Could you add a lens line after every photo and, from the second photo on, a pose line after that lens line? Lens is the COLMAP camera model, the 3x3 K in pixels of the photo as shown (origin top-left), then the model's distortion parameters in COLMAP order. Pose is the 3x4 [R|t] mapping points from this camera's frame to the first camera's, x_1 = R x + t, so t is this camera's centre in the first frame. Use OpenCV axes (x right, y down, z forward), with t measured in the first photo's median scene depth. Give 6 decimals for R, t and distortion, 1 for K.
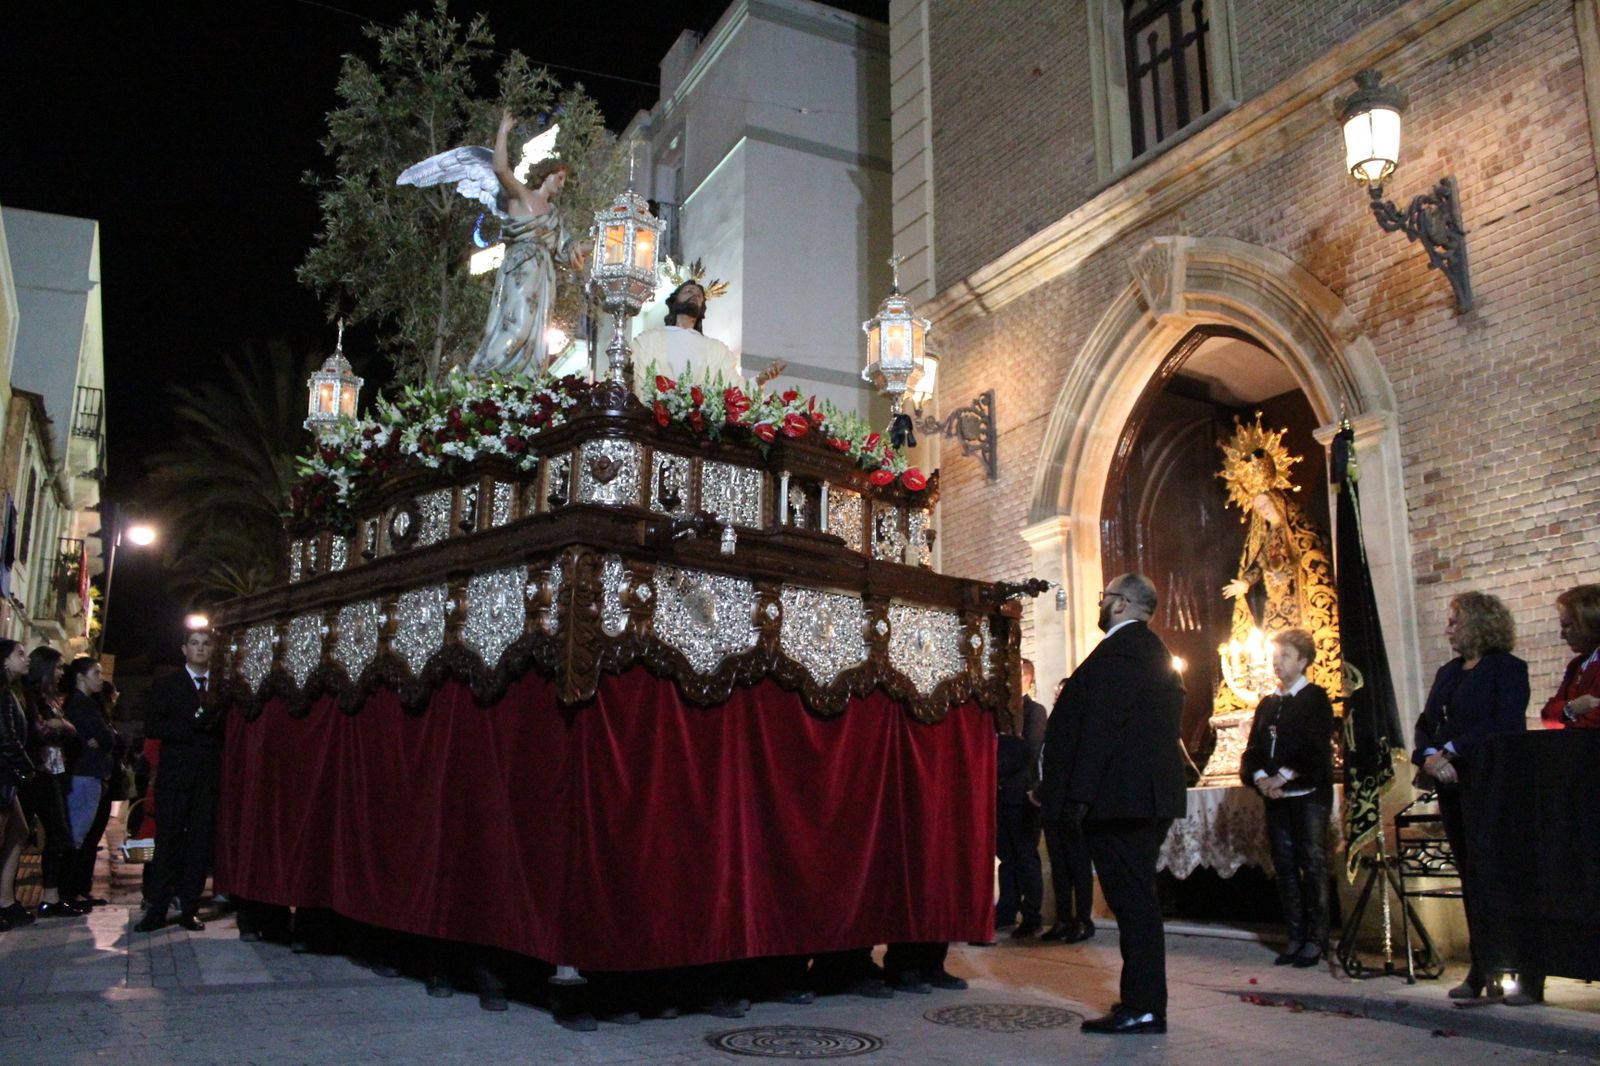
lens RADIAL K [[1342.9, 0, 804.4], [0, 1342.9, 545.6], [0, 0, 1]] dist [-0.141327, 0.113461]
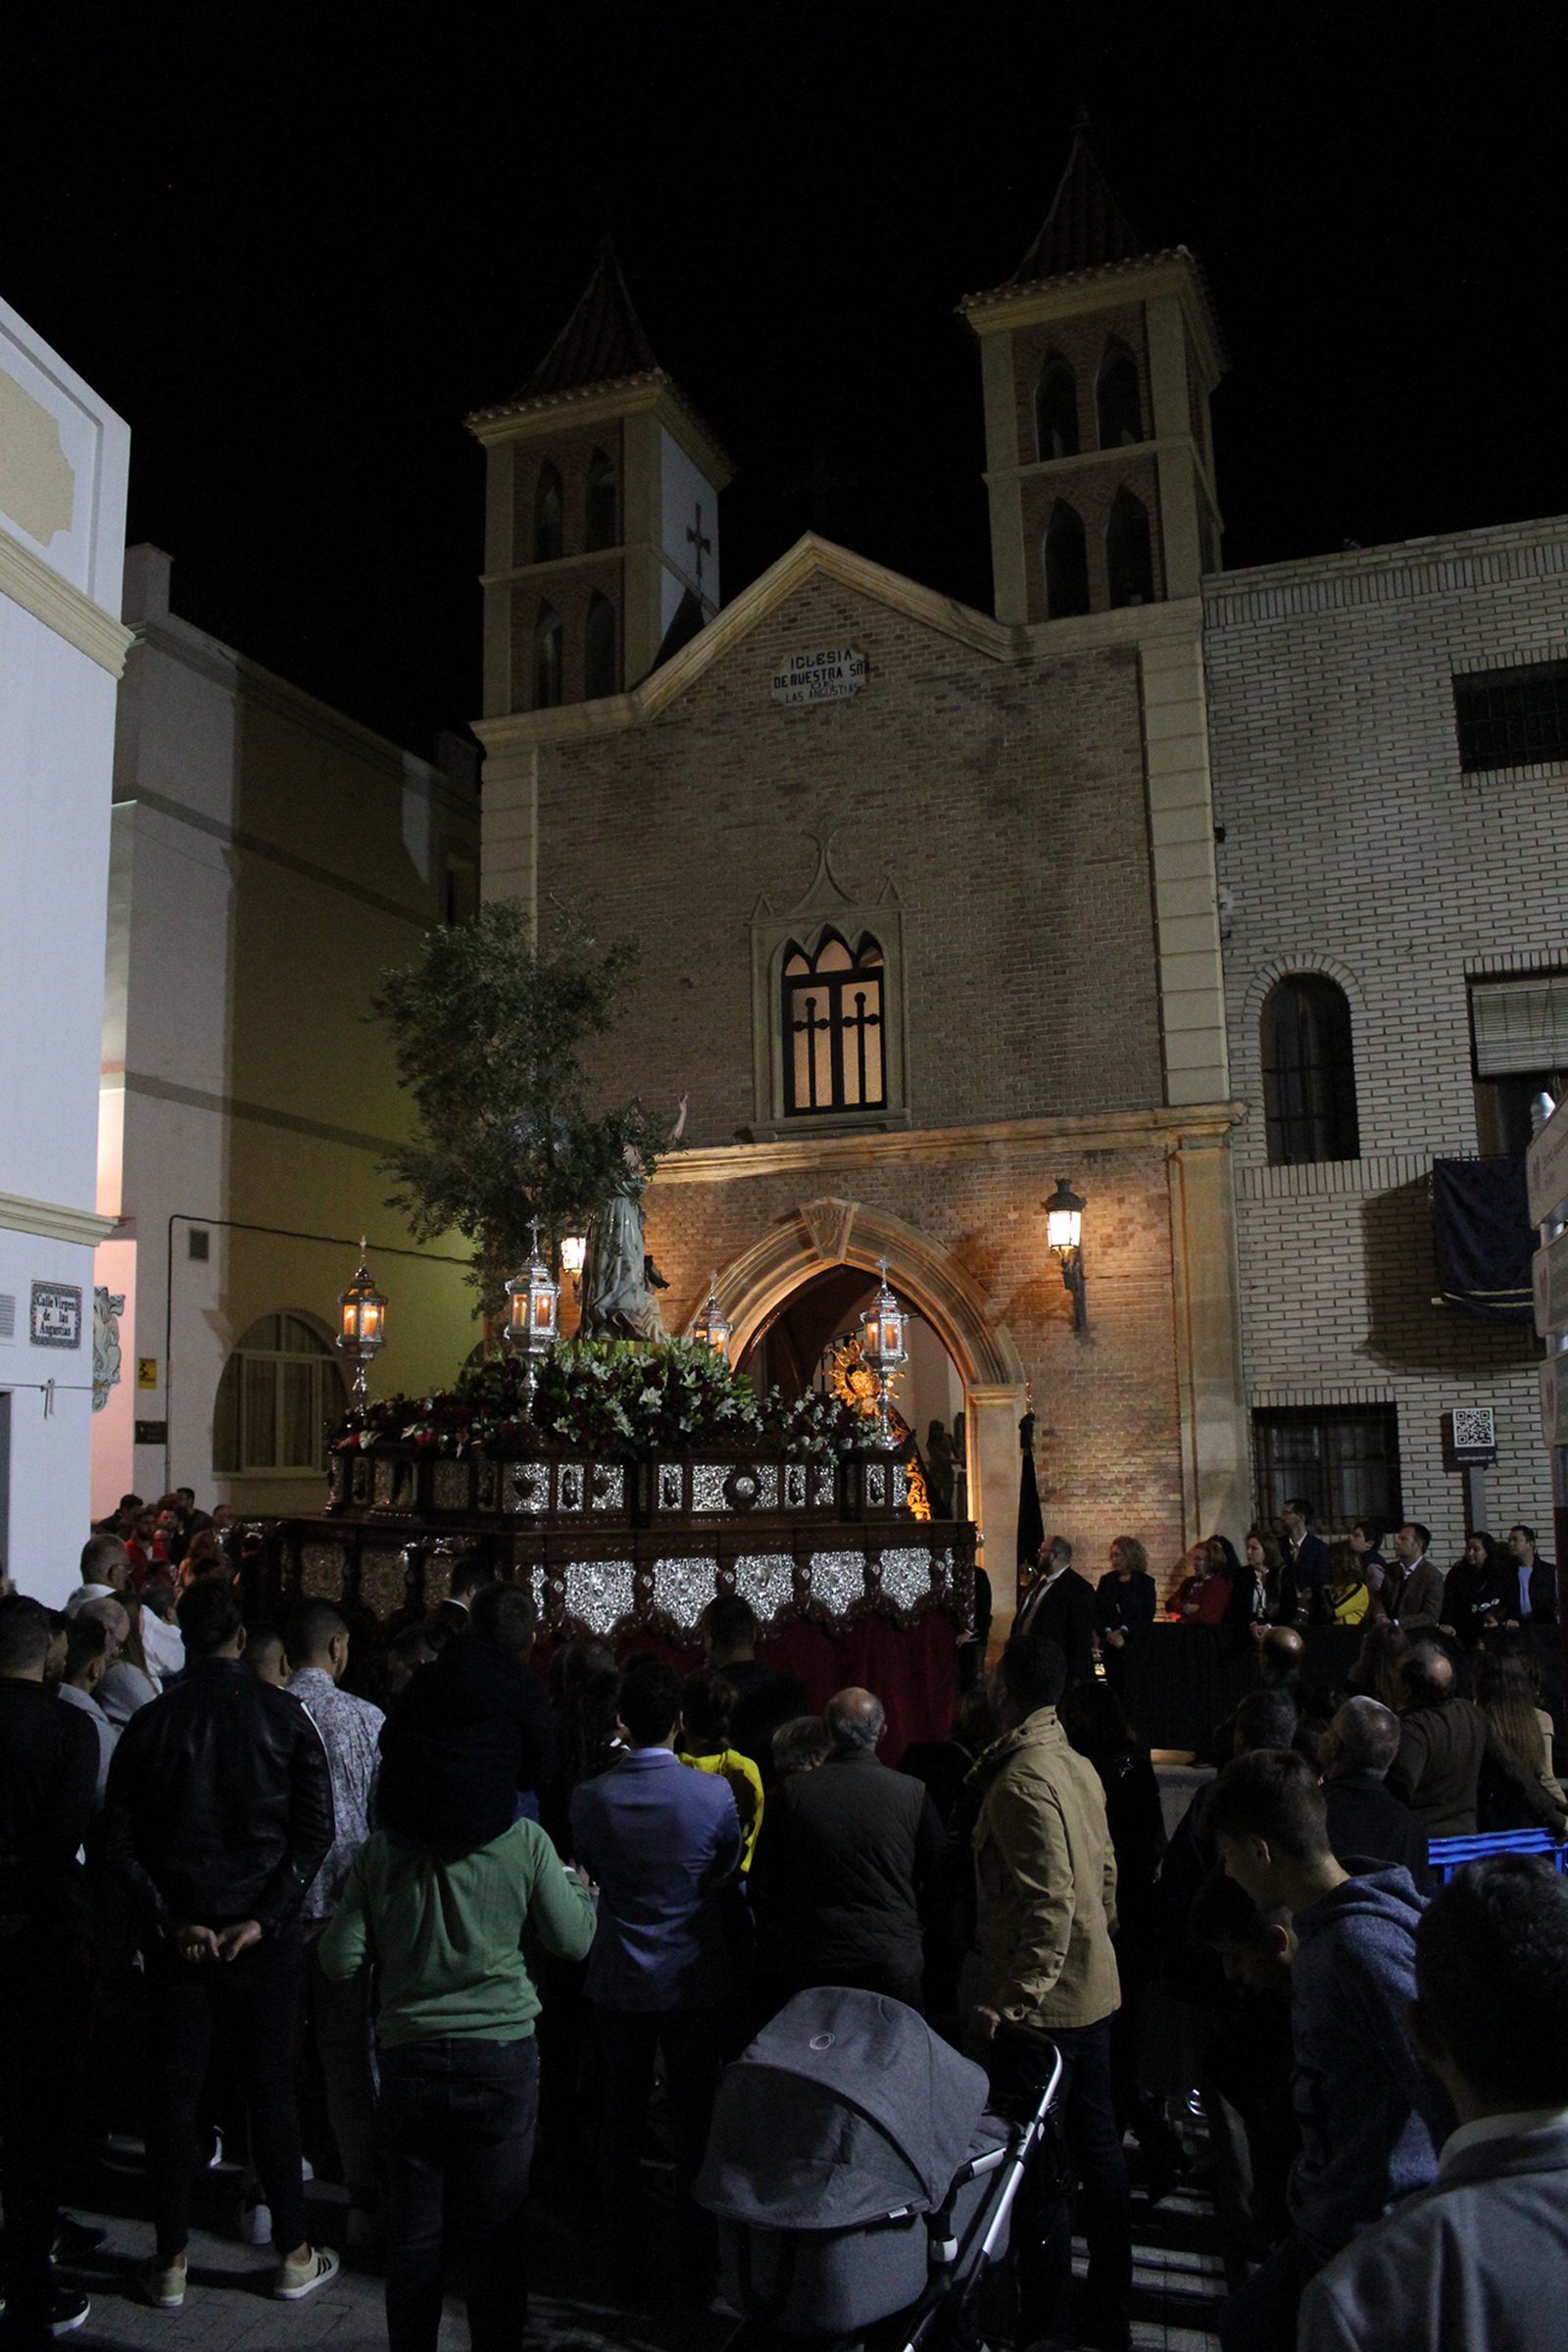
lens RADIAL K [[1974.1, 0, 792.0], [0, 1974.1, 1180.2], [0, 0, 1]] dist [-0.141327, 0.113461]
pose [[0.747974, 0.079159, 0.658991, -1.044895], [-0.120046, 0.992622, 0.017020, -0.281775], [-0.652782, -0.091840, 0.751958, -0.423713]]
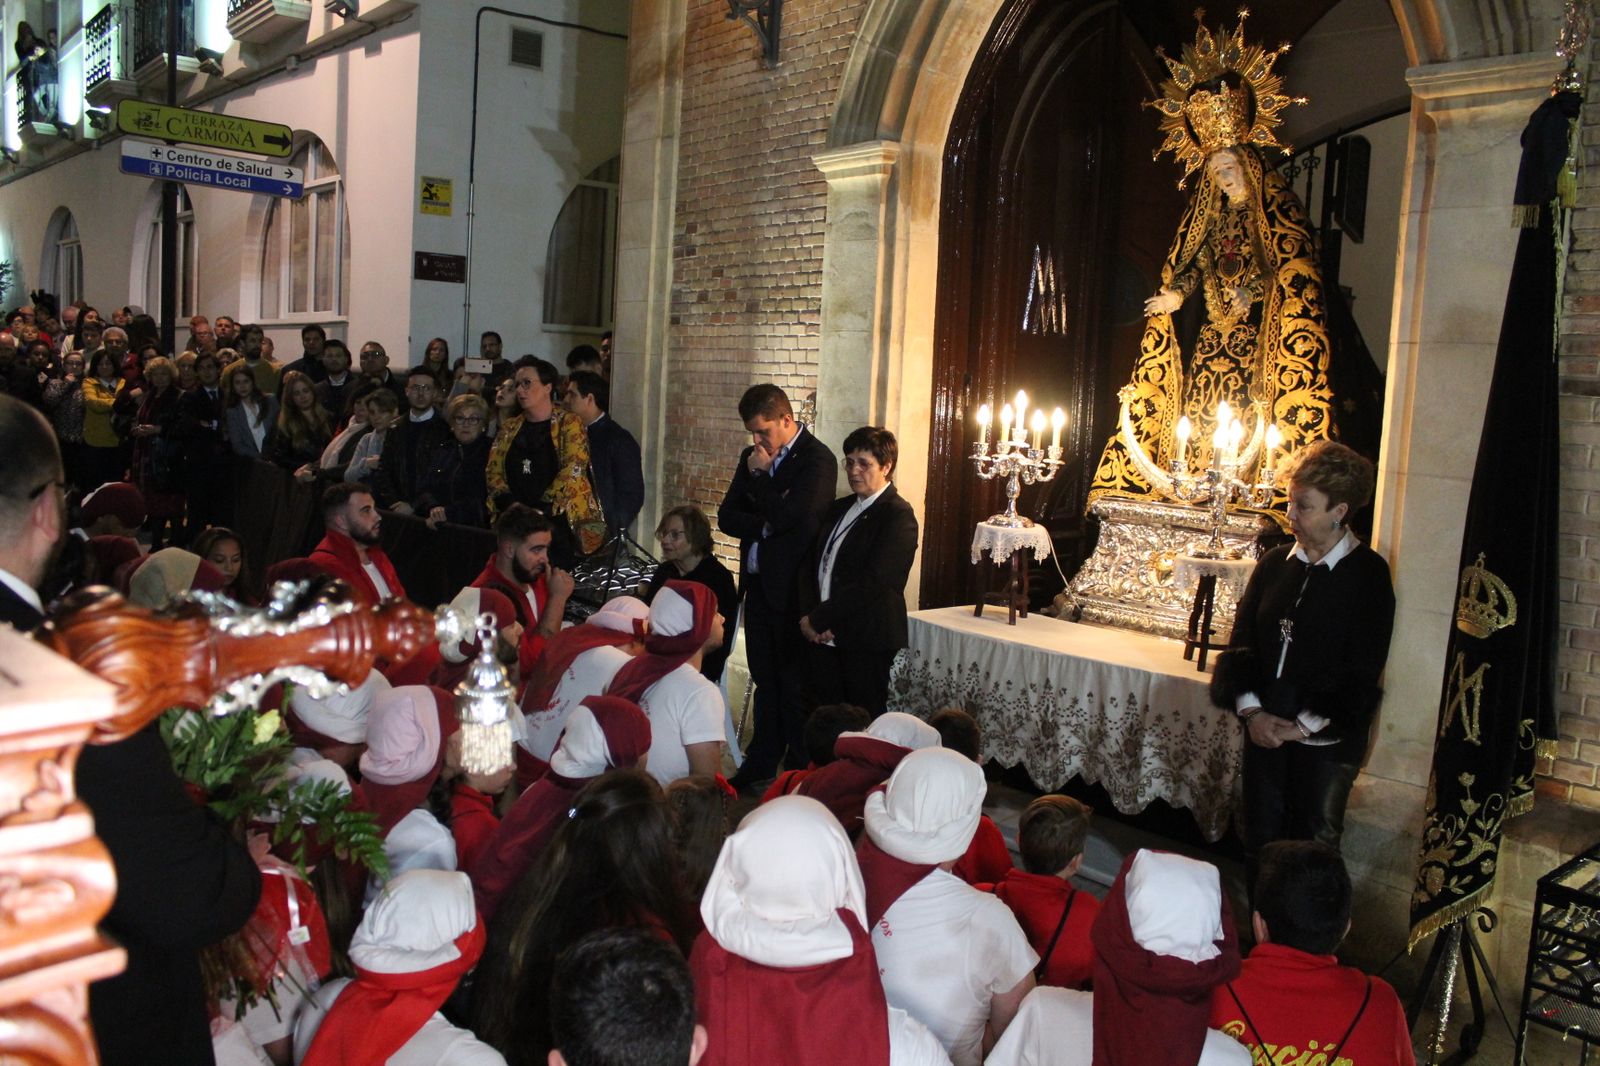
lens RADIAL K [[1345.0, 0, 795.5], [0, 1345.0, 542.0], [0, 0, 1]] dist [-0.148698, 0.117080]
pose [[0.974895, 0.024943, 0.221263, 0.025125], [-0.096407, 0.943020, 0.318464, -0.042512], [-0.200712, -0.331800, 0.921750, 0.429679]]
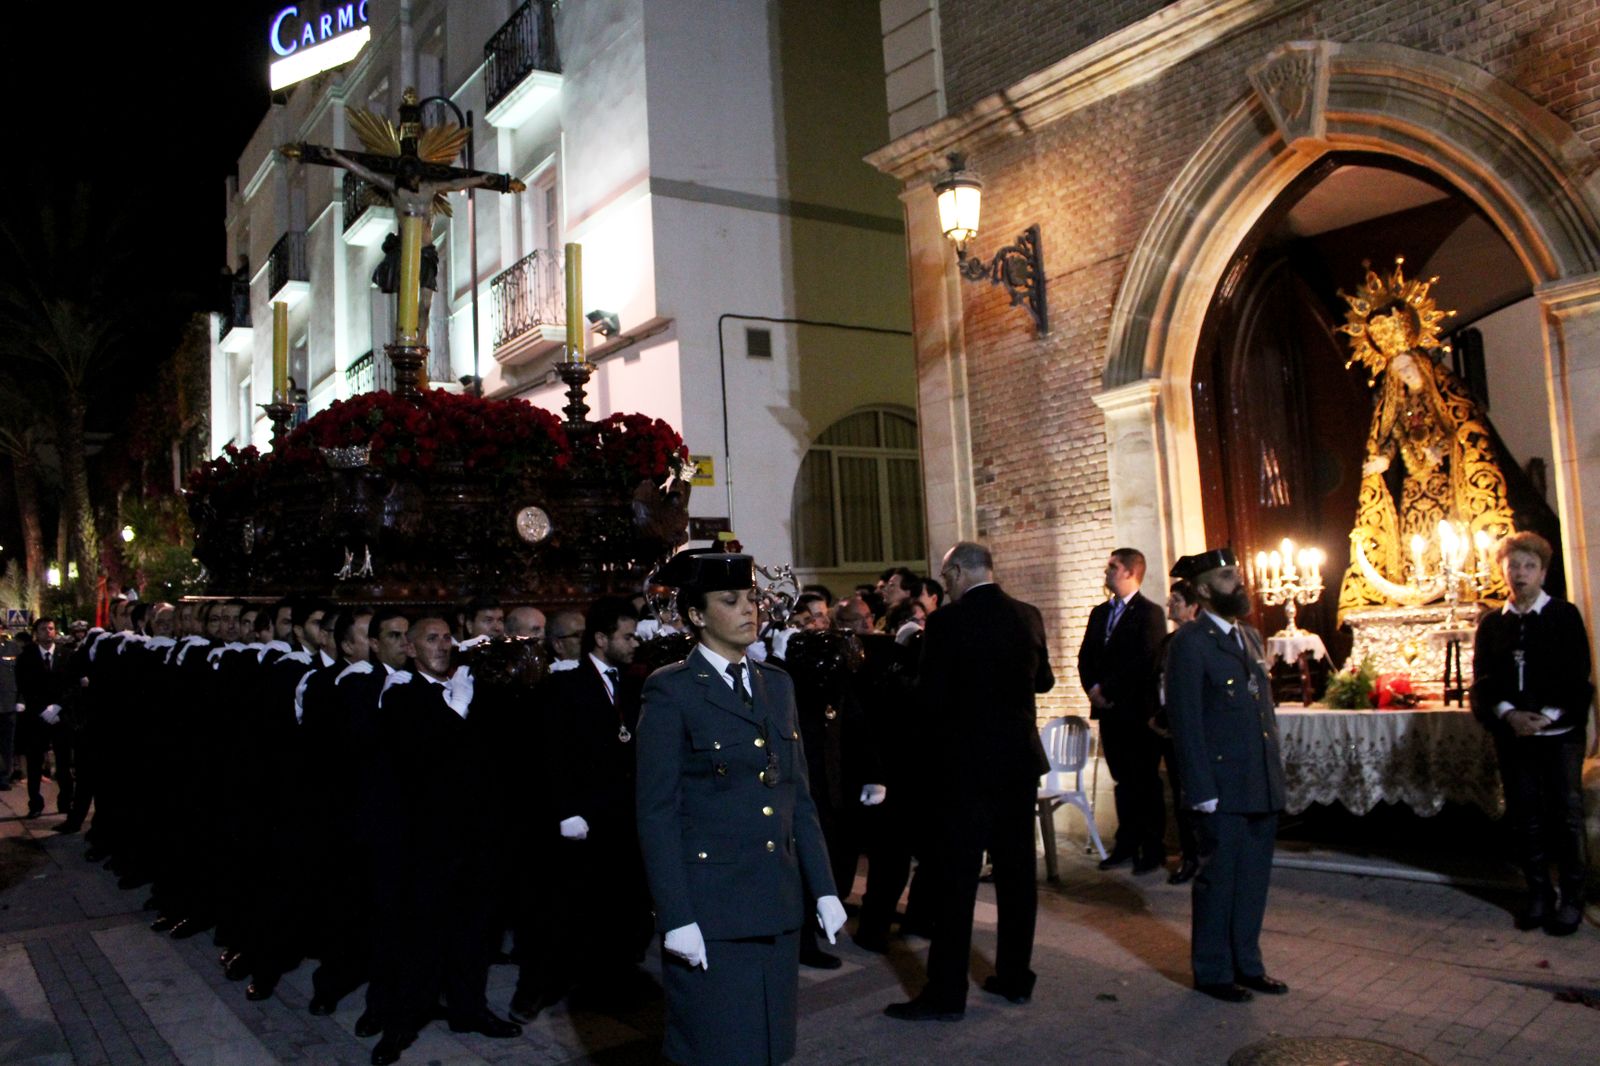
lens RADIAL K [[1337.4, 0, 797.5], [0, 1337.4, 554.9], [0, 0, 1]] dist [-0.151042, 0.120827]
pose [[0.988472, -0.050954, 0.142569, -0.169345], [0.029864, 0.988784, 0.146334, -0.045522], [-0.148426, -0.140390, 0.978908, 0.219384]]
